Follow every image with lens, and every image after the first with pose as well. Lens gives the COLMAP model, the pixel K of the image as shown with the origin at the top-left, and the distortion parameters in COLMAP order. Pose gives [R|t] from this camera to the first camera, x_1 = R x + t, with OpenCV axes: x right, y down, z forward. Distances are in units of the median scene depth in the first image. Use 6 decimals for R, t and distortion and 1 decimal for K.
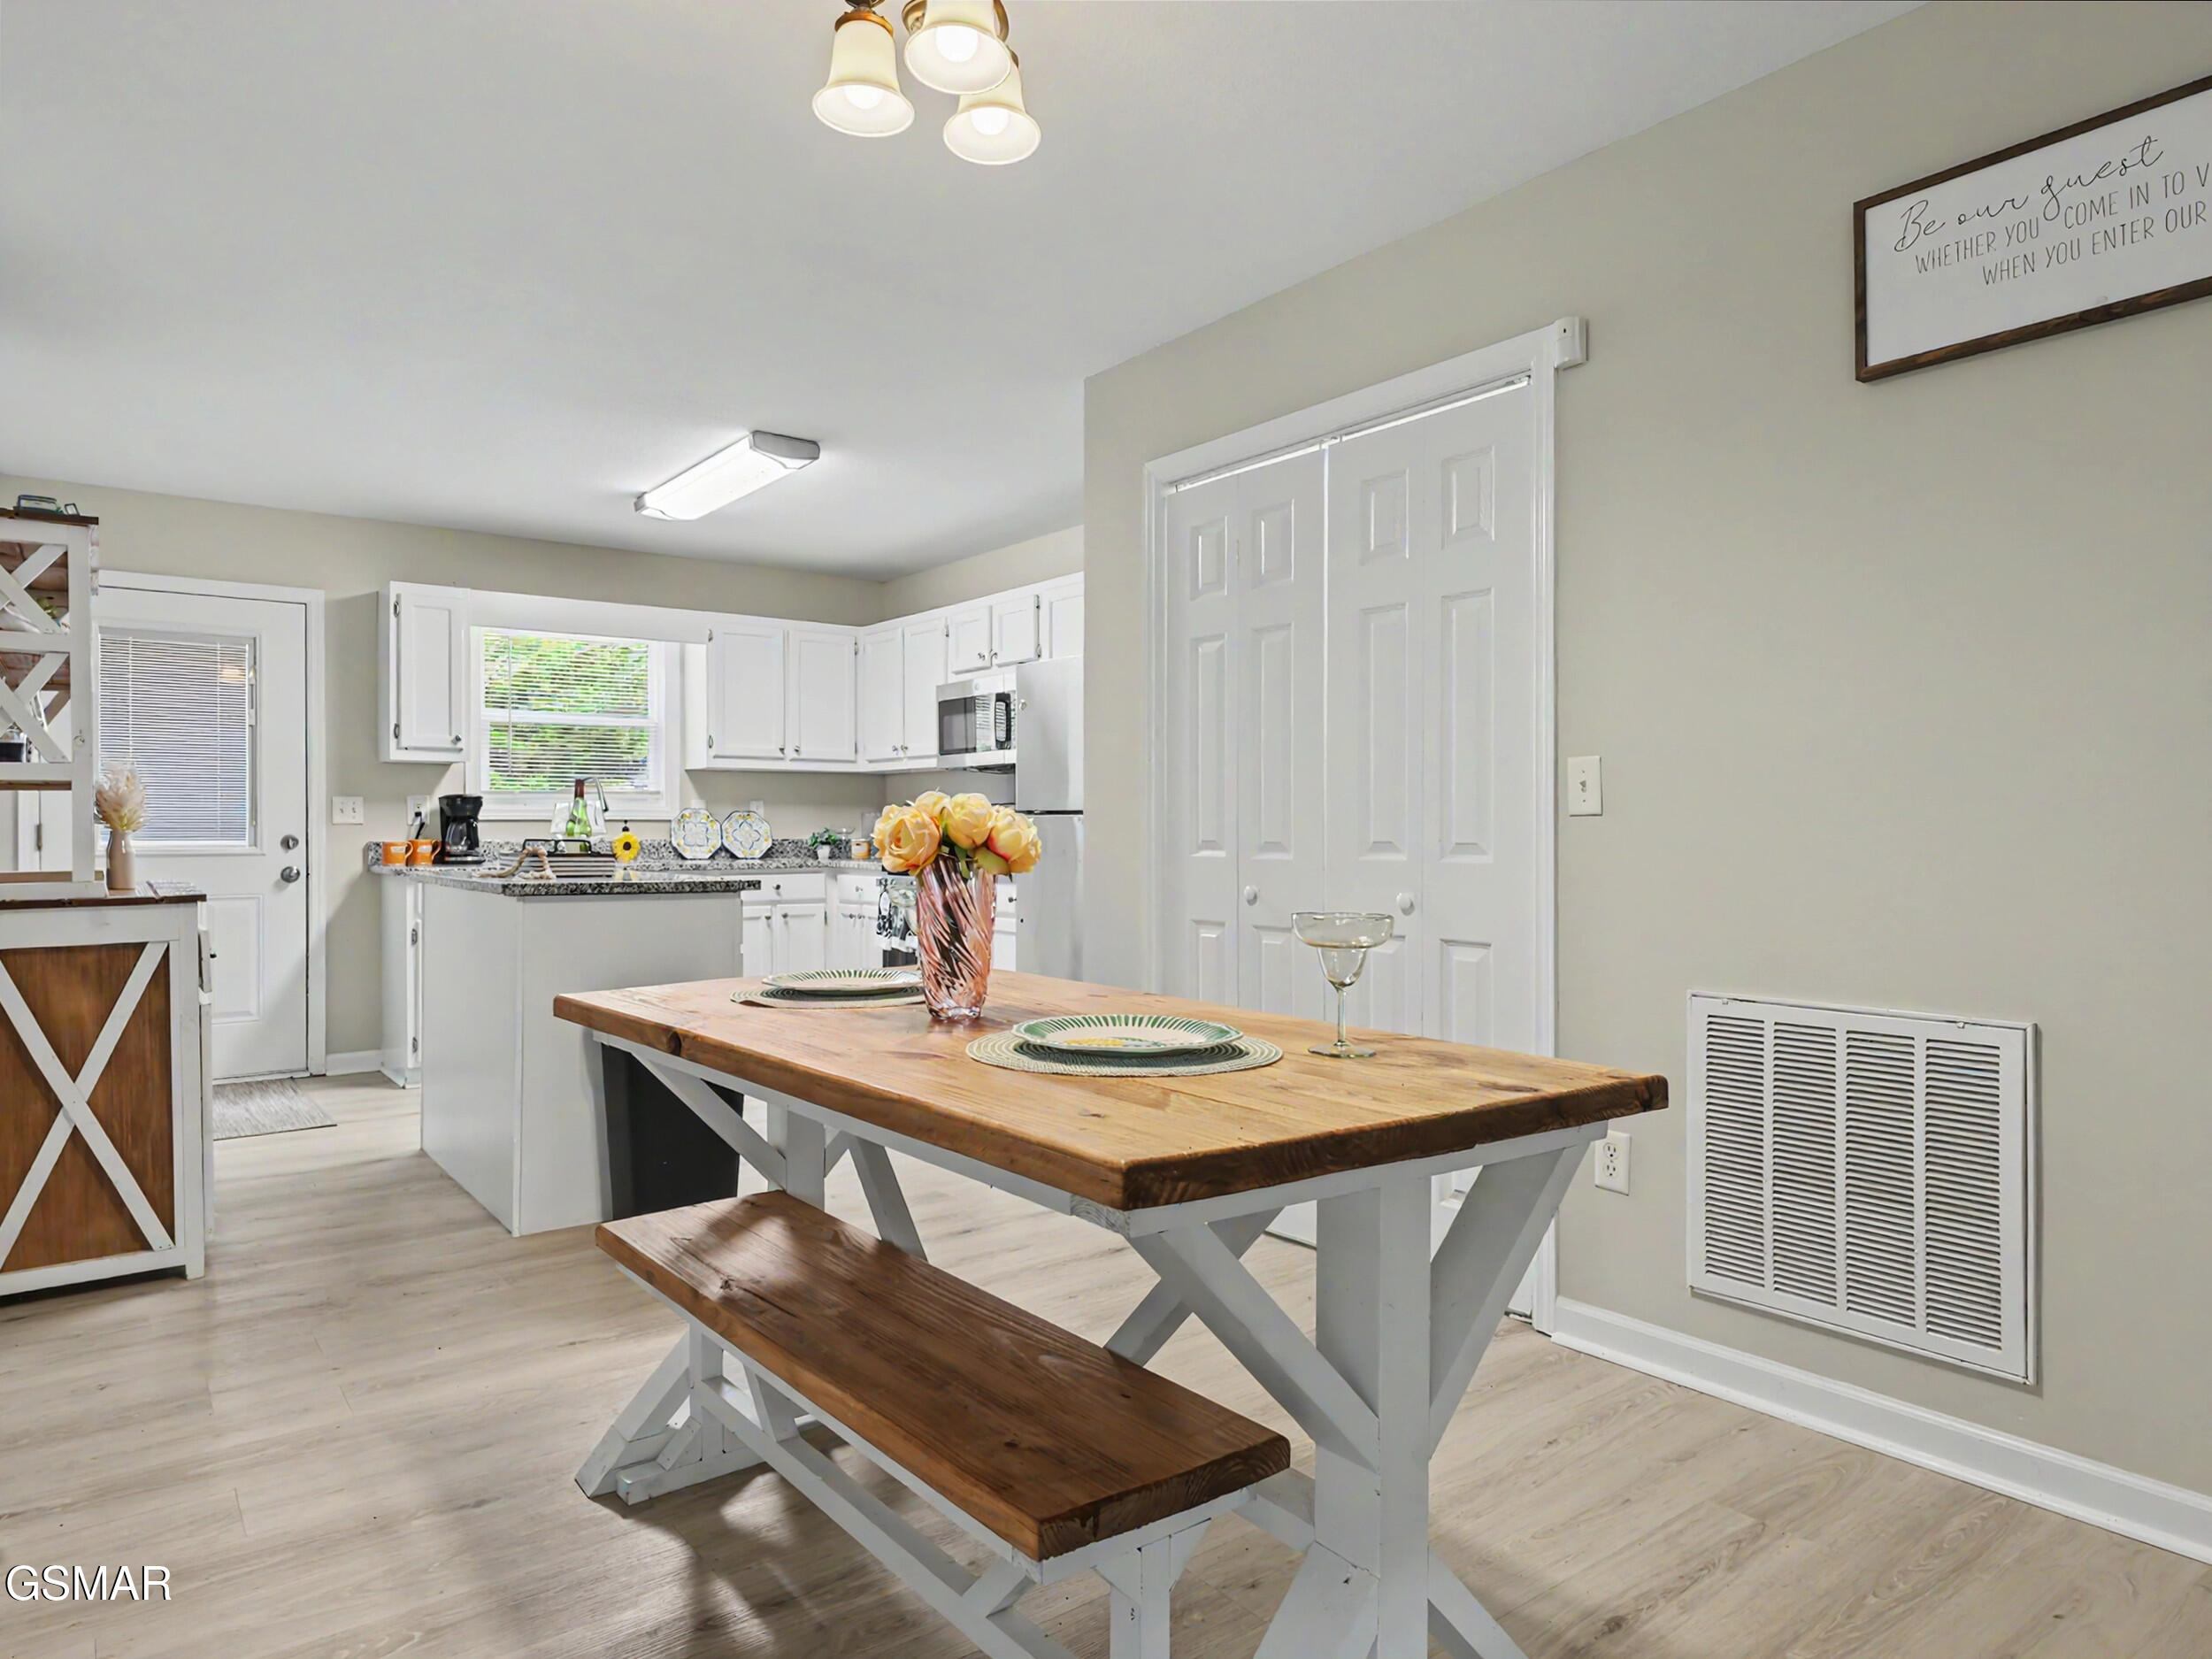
lens RADIAL K [[1316.9, 0, 1099.2], [0, 1316.9, 829.0], [0, 0, 1]] dist [0.007327, -0.007435]
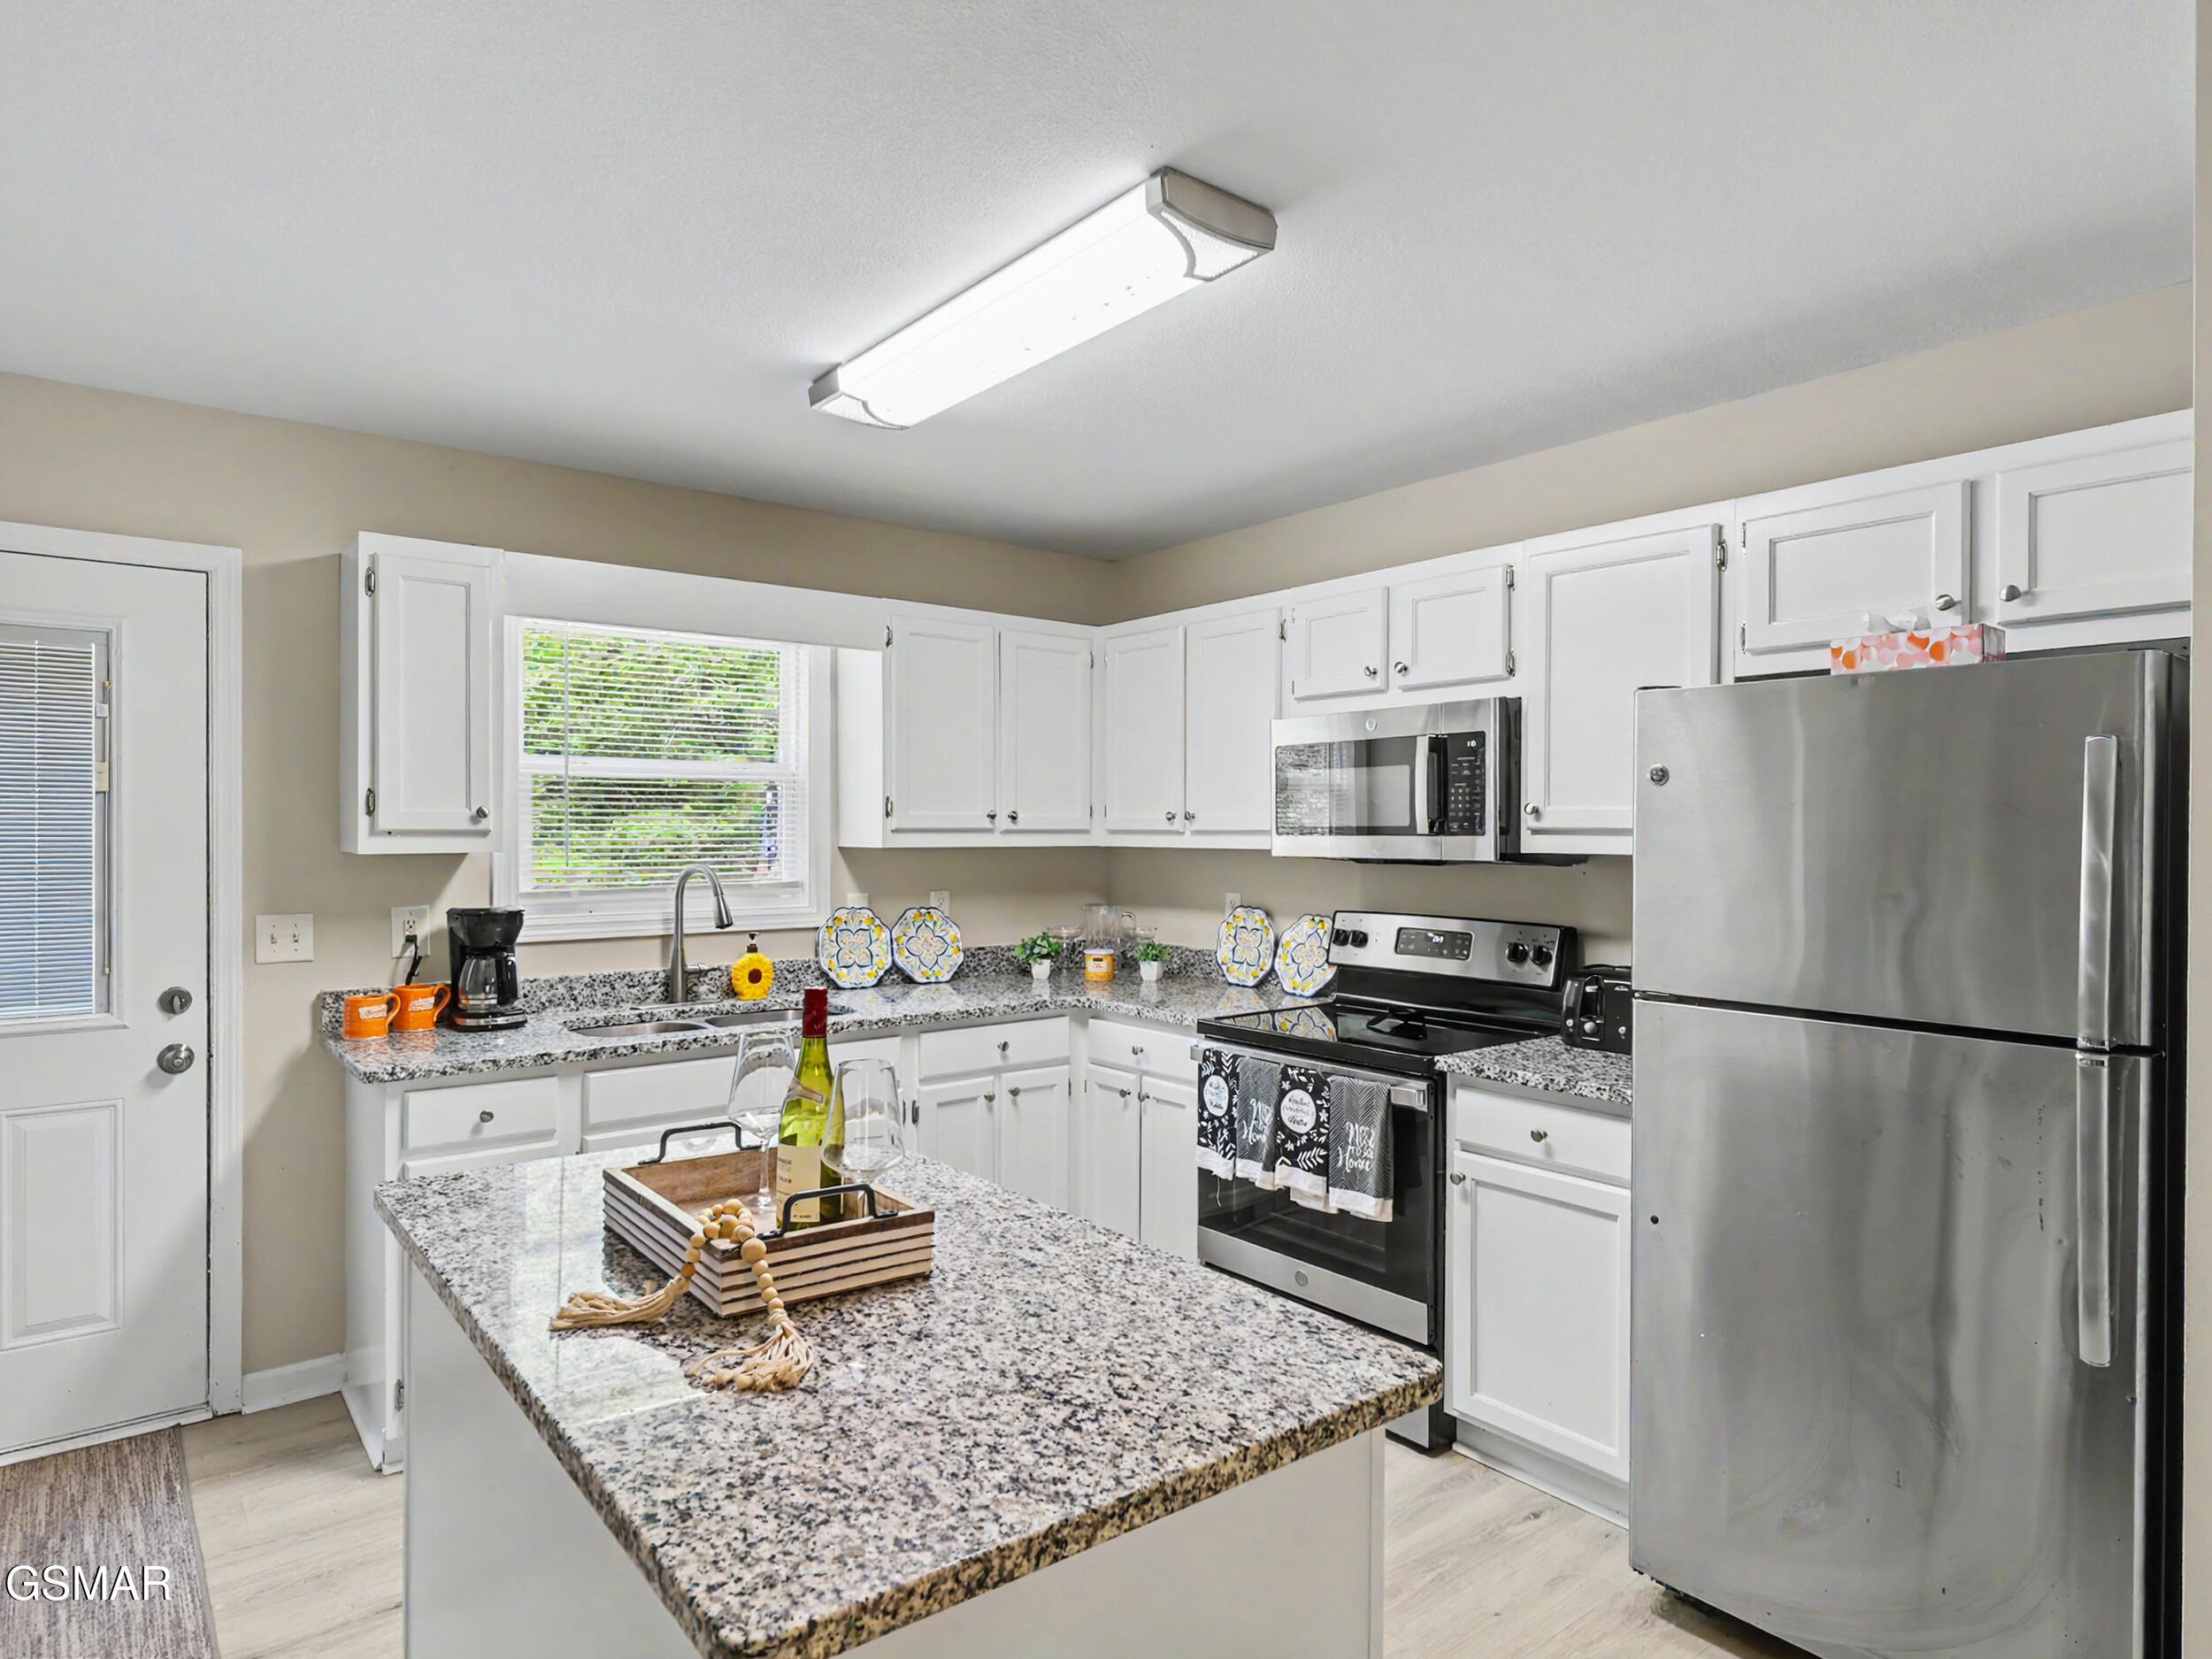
lens RADIAL K [[1255.8, 0, 1109.1], [0, 1255.8, 833.7], [0, 0, 1]] dist [0.014825, -0.010874]
pose [[0.999839, 0.002420, 0.017787, -0.219754], [-0.002396, 0.999996, -0.001353, -0.057934], [-0.017790, 0.001310, 0.999841, 0.440973]]
